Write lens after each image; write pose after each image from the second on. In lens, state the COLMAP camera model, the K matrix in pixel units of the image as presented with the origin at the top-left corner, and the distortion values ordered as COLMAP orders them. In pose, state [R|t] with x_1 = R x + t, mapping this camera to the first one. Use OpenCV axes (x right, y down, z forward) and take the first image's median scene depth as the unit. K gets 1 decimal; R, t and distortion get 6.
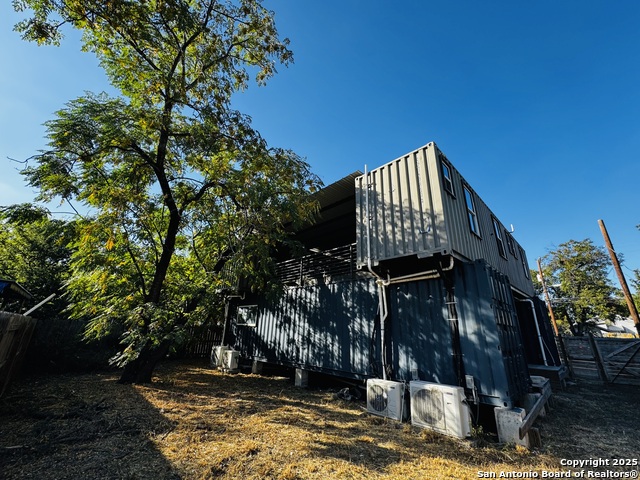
lens RADIAL K [[256.4, 0, 318.8], [0, 256.4, 240.7], [0, 0, 1]] dist [-0.000305, -0.000002]
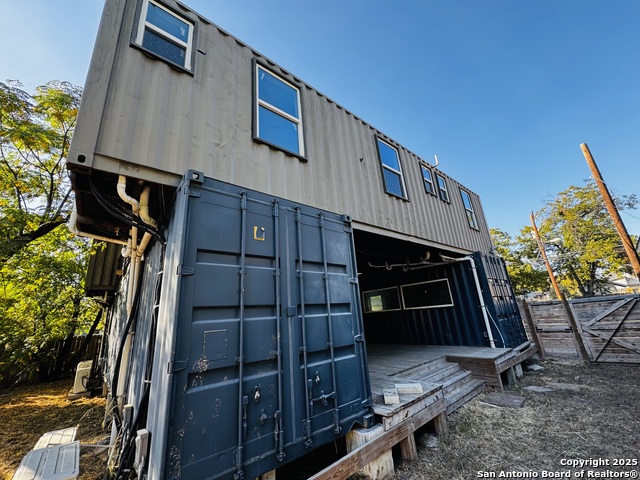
lens RADIAL K [[256.4, 0, 321.9], [0, 256.4, 239.9], [0, 0, 1]] dist [-0.000305, -0.000002]
pose [[0.991915, -0.120307, -0.040376, 0.187110], [0.121904, 0.991745, 0.039756, 0.043356], [0.035260, -0.044357, 0.998393, 0.116090]]
